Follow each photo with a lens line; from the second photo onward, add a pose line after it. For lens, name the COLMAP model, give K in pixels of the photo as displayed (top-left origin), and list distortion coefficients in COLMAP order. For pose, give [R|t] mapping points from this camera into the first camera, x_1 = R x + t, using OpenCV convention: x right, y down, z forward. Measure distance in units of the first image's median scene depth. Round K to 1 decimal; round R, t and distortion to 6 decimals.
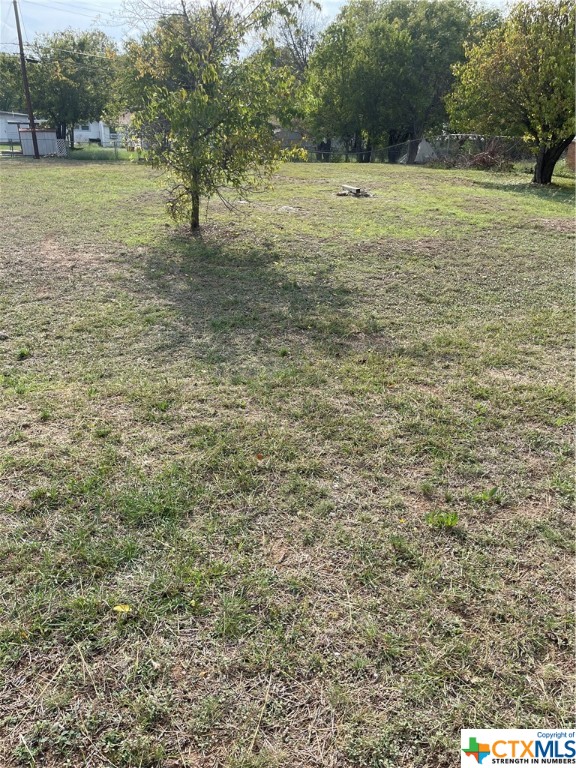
lens RADIAL K [[580.1, 0, 288.5], [0, 580.1, 392.2], [0, 0, 1]] dist [0.061844, -0.088561]
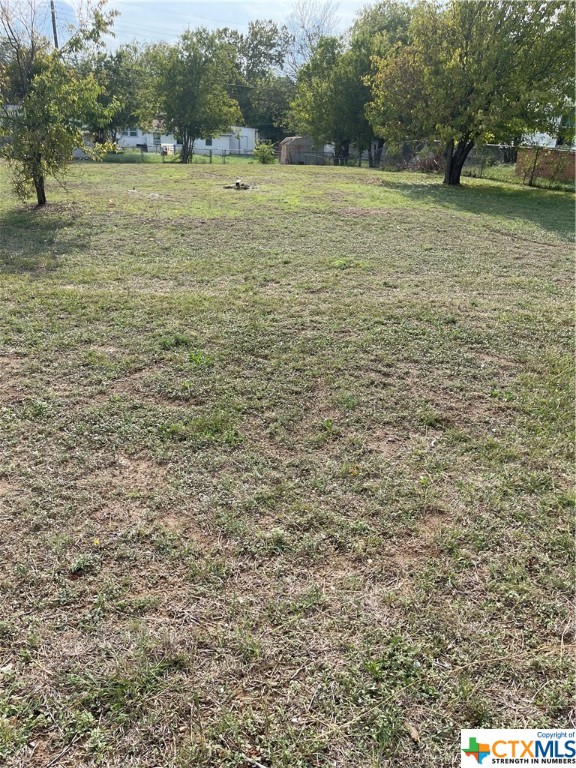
lens RADIAL K [[580.1, 0, 288.5], [0, 580.1, 392.2], [0, 0, 1]] dist [0.061844, -0.088561]
pose [[0.992244, 0.054697, -0.111626, 1.204975], [-0.056035, 0.998389, -0.008881, 0.241954], [0.110961, 0.015067, 0.993711, -0.458838]]
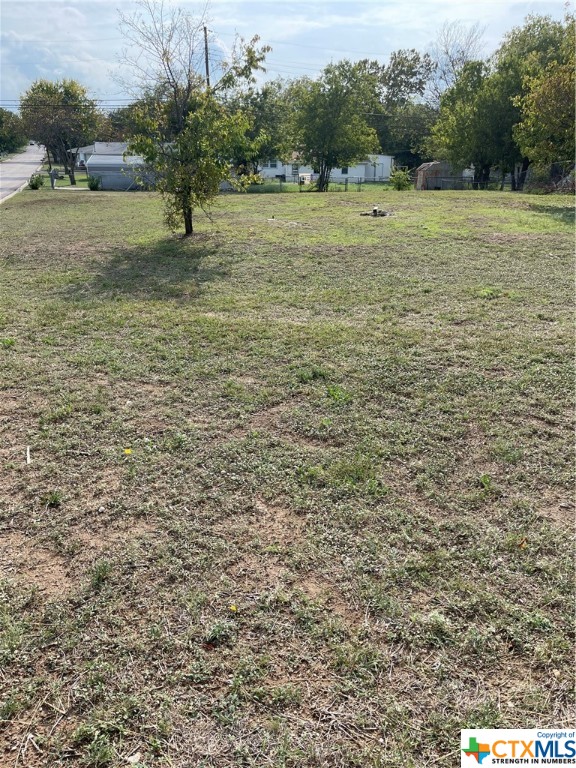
lens RADIAL K [[580.1, 0, 288.5], [0, 580.1, 392.2], [0, 0, 1]] dist [0.061844, -0.088561]
pose [[0.943519, 0.096597, -0.316925, 1.157524], [-0.112590, 0.993110, -0.032495, 0.218408], [0.311603, 0.066343, 0.947894, -0.399688]]
